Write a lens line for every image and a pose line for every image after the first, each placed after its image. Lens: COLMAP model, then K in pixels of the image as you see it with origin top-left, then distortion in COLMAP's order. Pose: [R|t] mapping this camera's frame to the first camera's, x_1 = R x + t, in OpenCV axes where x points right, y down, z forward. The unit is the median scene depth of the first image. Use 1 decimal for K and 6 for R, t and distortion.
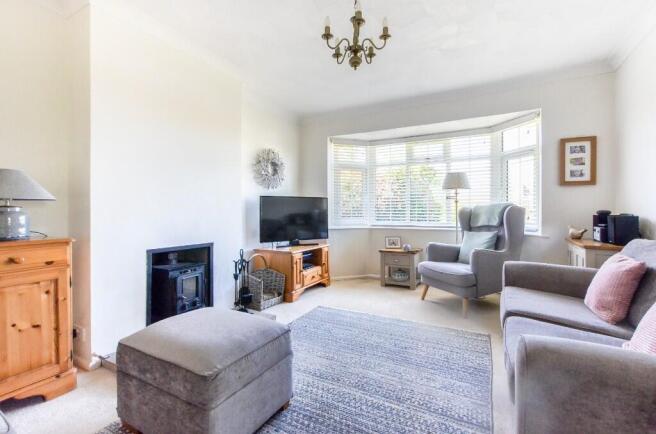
lens RADIAL K [[295.7, 0, 328.0], [0, 295.7, 217.0], [0, 0, 1]] dist [-0.000098, -0.000365]
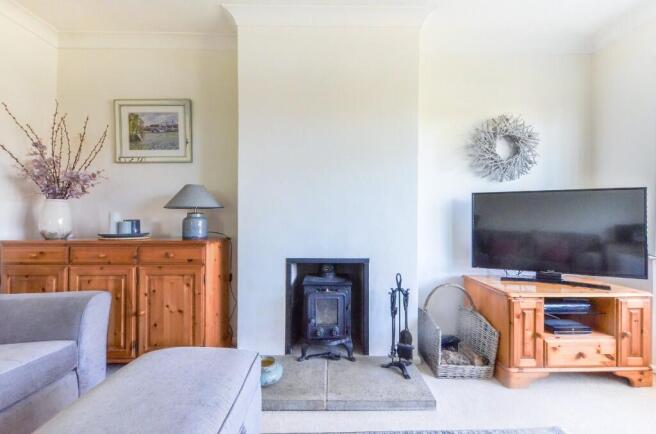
lens RADIAL K [[284.5, 0, 327.4], [0, 284.5, 220.0], [0, 0, 1]] dist [-0.000772, -0.000356]
pose [[0.495290, 0.007550, -0.868695, 0.158105], [-0.017729, 0.999842, -0.001419, -0.007462], [0.868547, 0.016103, 0.495345, 0.453484]]
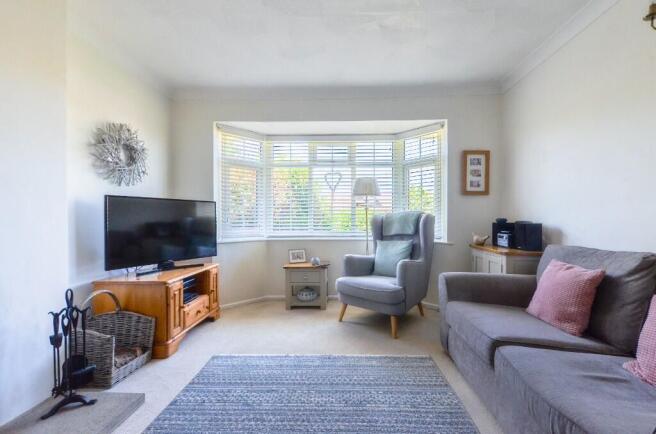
lens RADIAL K [[291.0, 0, 332.8], [0, 291.0, 222.1], [0, 0, 1]] dist [0.001039, -0.000140]
pose [[0.891025, -0.005493, 0.453920, -0.085539], [0.010032, 0.999921, -0.007592, -0.005091], [-0.453843, 0.011318, 0.891010, 0.249464]]
